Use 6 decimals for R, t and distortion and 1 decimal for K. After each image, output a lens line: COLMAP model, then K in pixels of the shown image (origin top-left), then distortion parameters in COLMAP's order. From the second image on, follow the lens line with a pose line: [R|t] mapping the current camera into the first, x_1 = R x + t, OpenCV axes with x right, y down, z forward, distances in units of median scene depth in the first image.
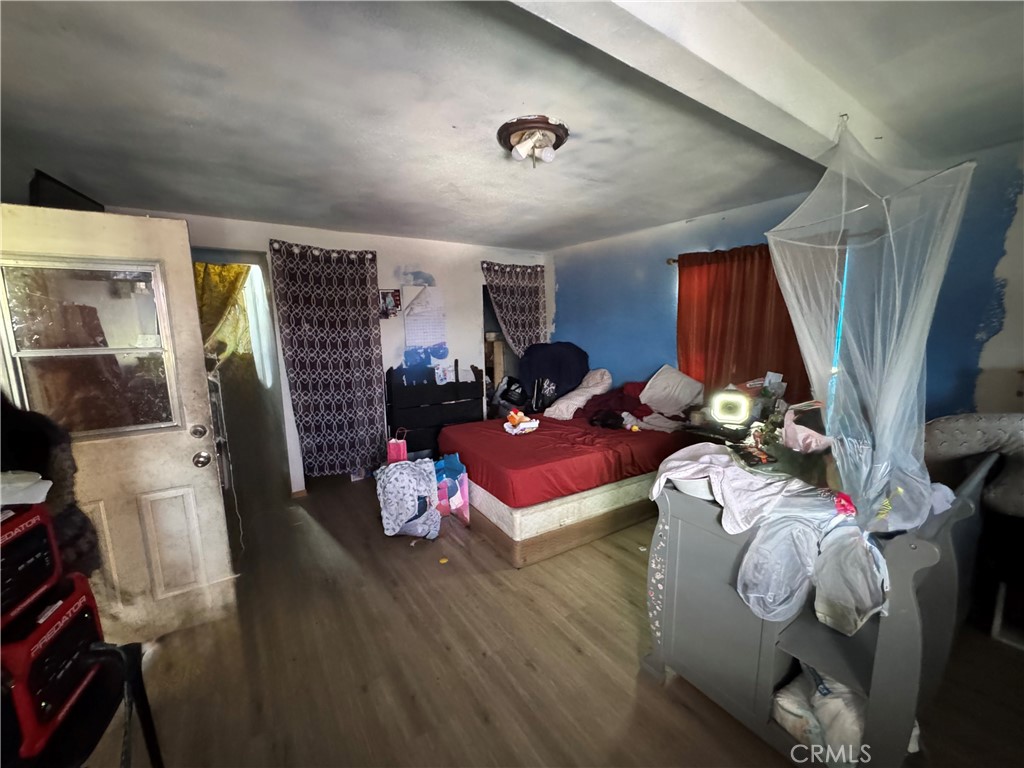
lens RADIAL K [[409.4, 0, 513.3], [0, 409.4, 386.6], [0, 0, 1]] dist [-0.000126, -0.000014]
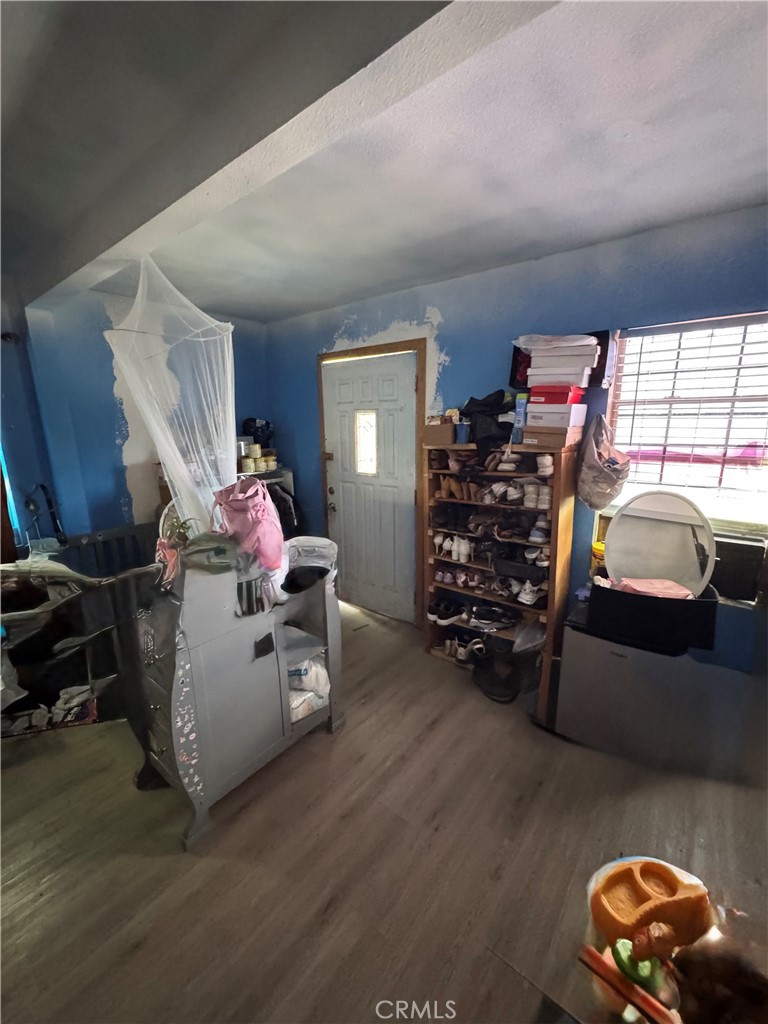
lens RADIAL K [[409.4, 0, 386.5], [0, 409.4, 514.7], [0, 0, 1]] dist [-0.000126, -0.000014]
pose [[-0.294525, -0.186950, 0.937179, -0.474567], [0.157531, 0.957765, 0.240564, -0.098968], [-0.942570, 0.218487, -0.252635, 0.723328]]
